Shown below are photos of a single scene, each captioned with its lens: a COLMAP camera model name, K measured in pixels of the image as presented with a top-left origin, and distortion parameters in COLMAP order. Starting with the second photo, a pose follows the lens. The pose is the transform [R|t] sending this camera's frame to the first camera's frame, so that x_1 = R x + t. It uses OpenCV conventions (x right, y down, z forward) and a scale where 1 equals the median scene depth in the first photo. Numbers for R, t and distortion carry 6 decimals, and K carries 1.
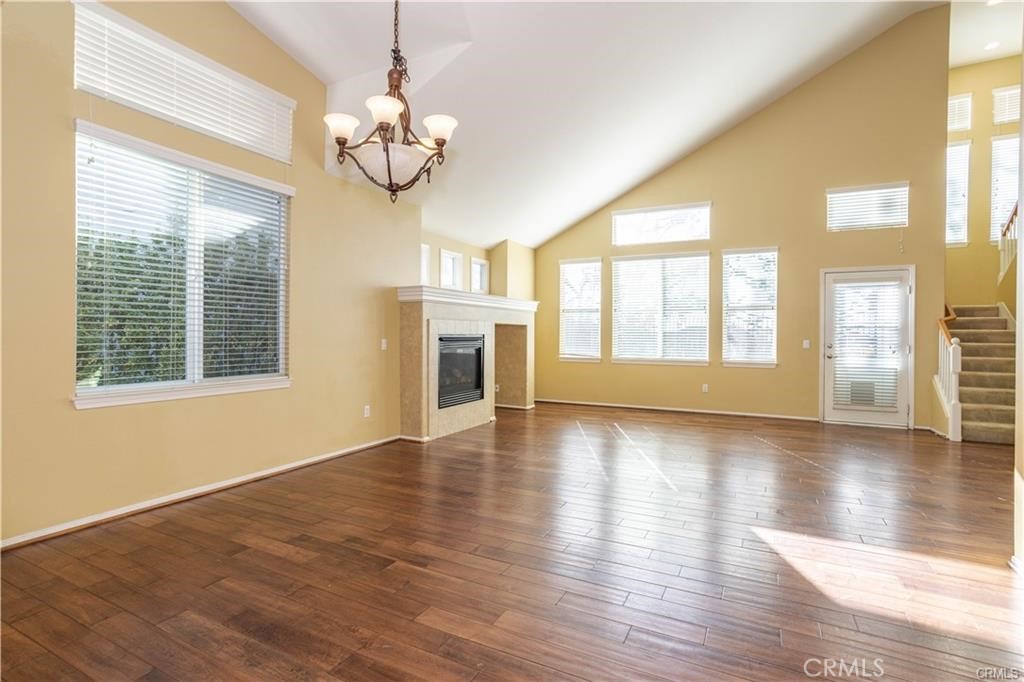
lens RADIAL K [[490.4, 0, 510.7], [0, 490.4, 337.3], [0, 0, 1]] dist [-0.032738, 0.000238]
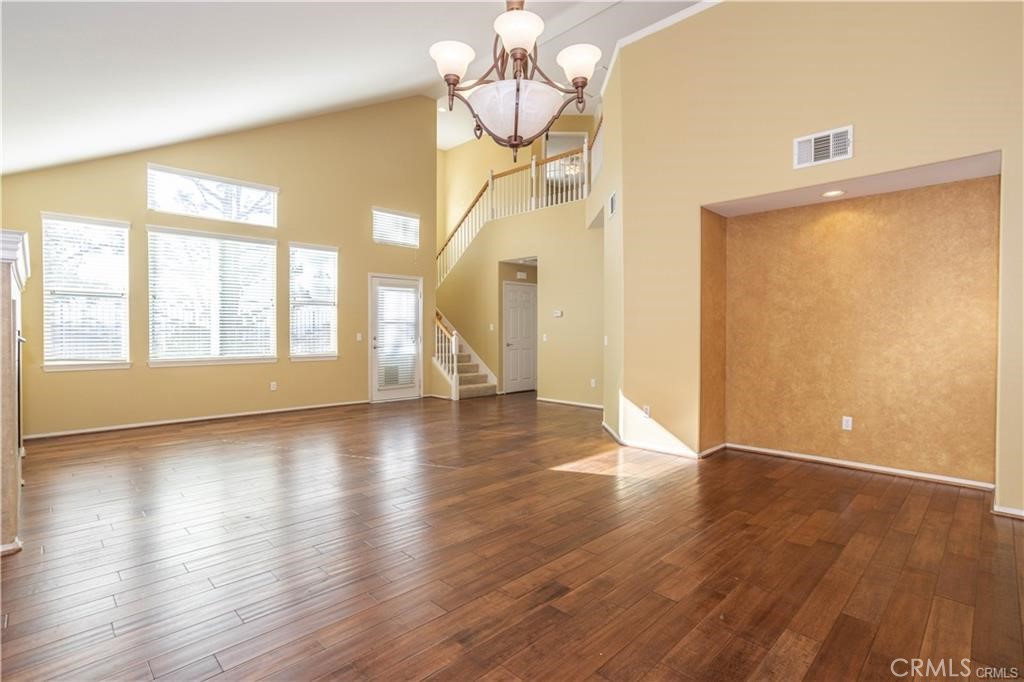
lens RADIAL K [[490.4, 0, 510.7], [0, 490.4, 337.3], [0, 0, 1]] dist [-0.032738, 0.000238]
pose [[0.308570, -0.016744, 0.951054, -0.364418], [0.009737, 0.999848, 0.014443, 0.001496], [-0.951152, 0.004804, 0.308687, 0.291547]]
